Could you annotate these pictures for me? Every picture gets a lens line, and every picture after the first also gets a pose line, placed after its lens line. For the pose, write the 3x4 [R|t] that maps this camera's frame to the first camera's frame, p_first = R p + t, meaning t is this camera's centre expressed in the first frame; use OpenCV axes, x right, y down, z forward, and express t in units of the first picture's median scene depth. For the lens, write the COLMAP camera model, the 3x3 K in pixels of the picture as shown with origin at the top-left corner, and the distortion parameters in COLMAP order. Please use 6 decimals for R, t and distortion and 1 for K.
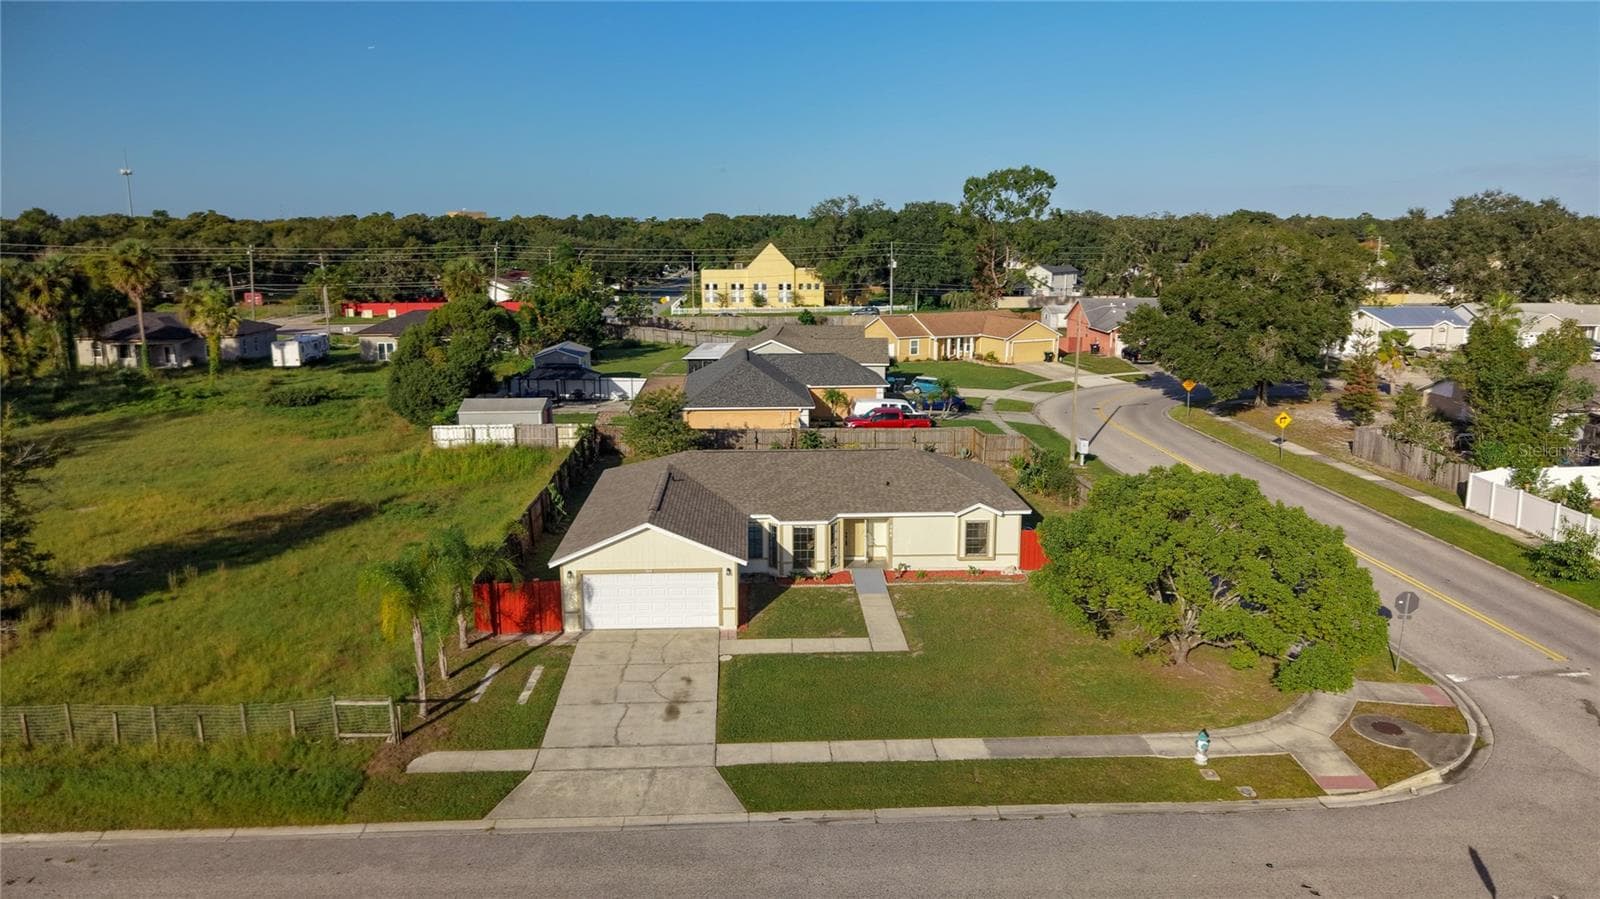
lens RADIAL K [[1076.9, 0, 800.0], [0, 1076.9, 449.5], [0, 0, 1]] dist [0.002557, -0.000501]
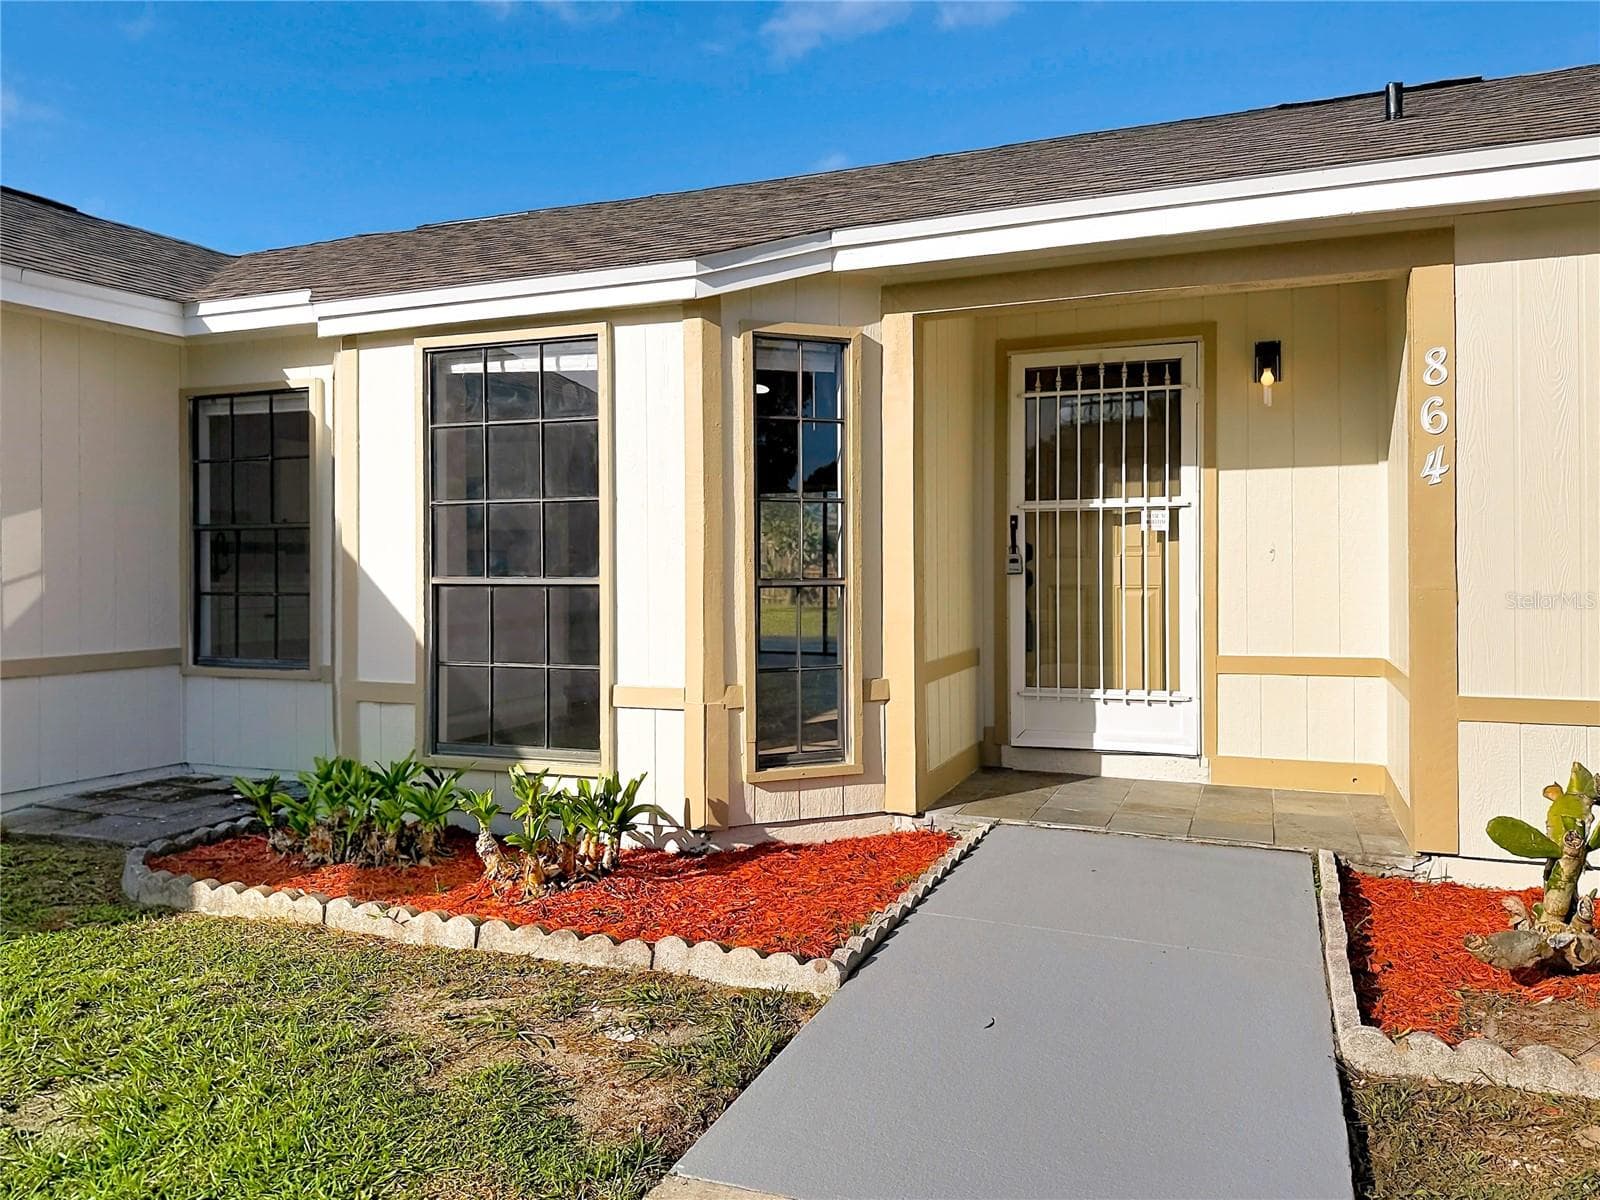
lens RADIAL K [[1166.8, 0, 800.0], [0, 1166.8, 600.0], [0, 0, 1]] dist [-0.001052, 0.000831]
pose [[0.908832, 0.015749, -0.416865, 0.080584], [-0.087934, 0.984067, -0.154533, 0.113425], [0.407789, 0.177101, 0.895736, 0.929180]]
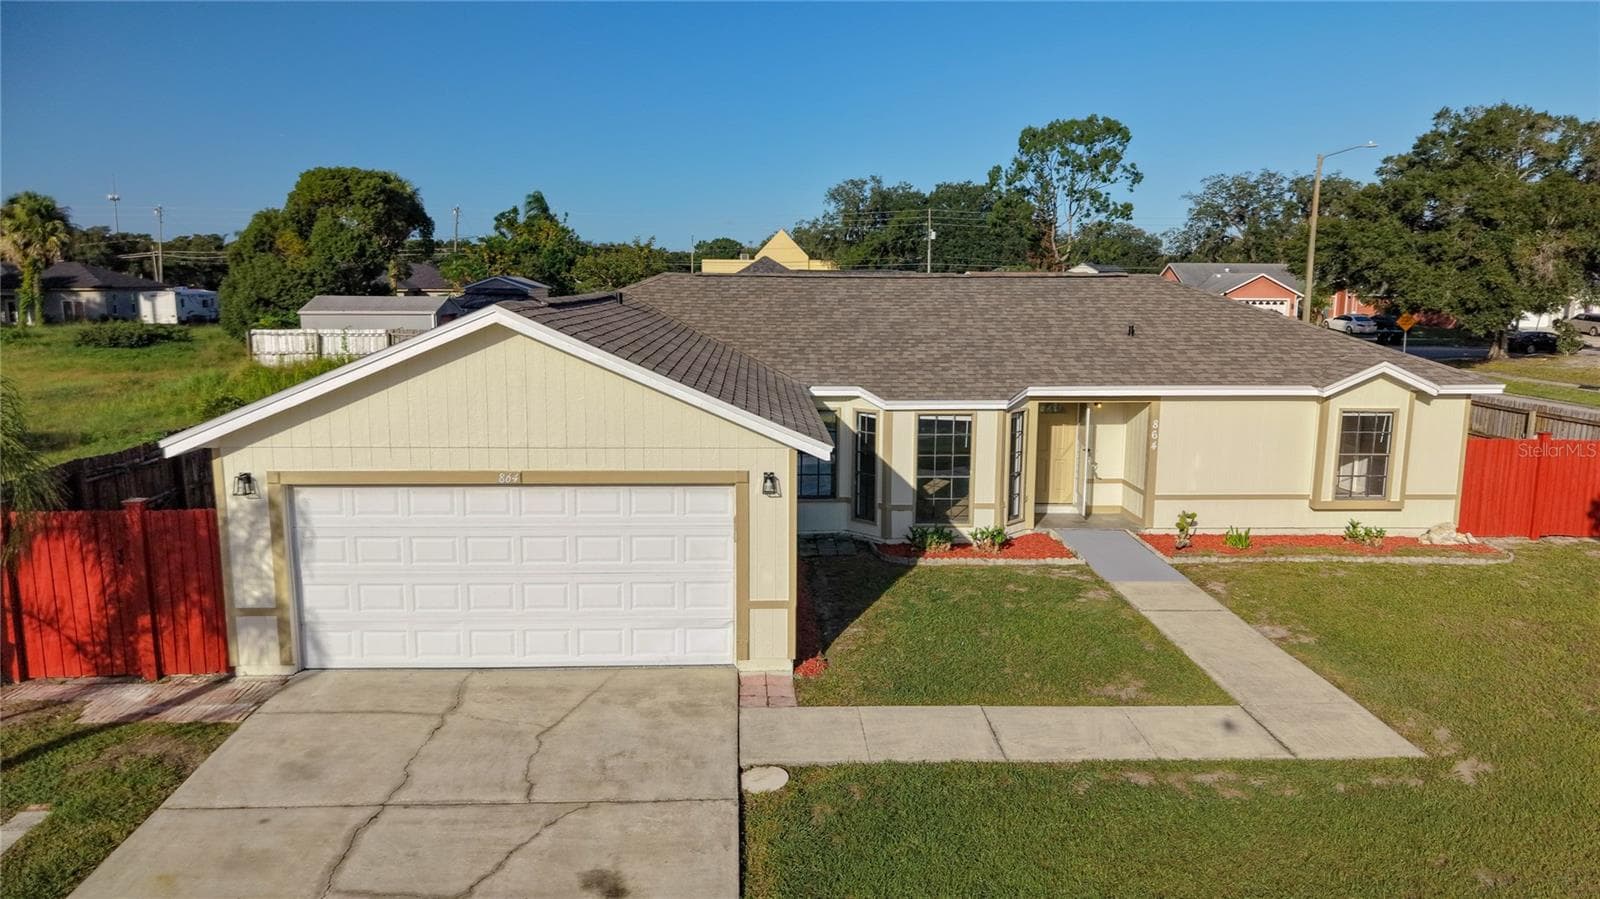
lens RADIAL K [[1057.4, 0, 800.0], [0, 1057.4, 449.5], [0, 0, 1]] dist [0.014790, 0.000609]
pose [[0.999930, 0.011424, 0.003151, -0.052458], [-0.011273, 0.998943, -0.044552, 0.104241], [-0.003657, 0.044514, 0.999002, 0.620567]]
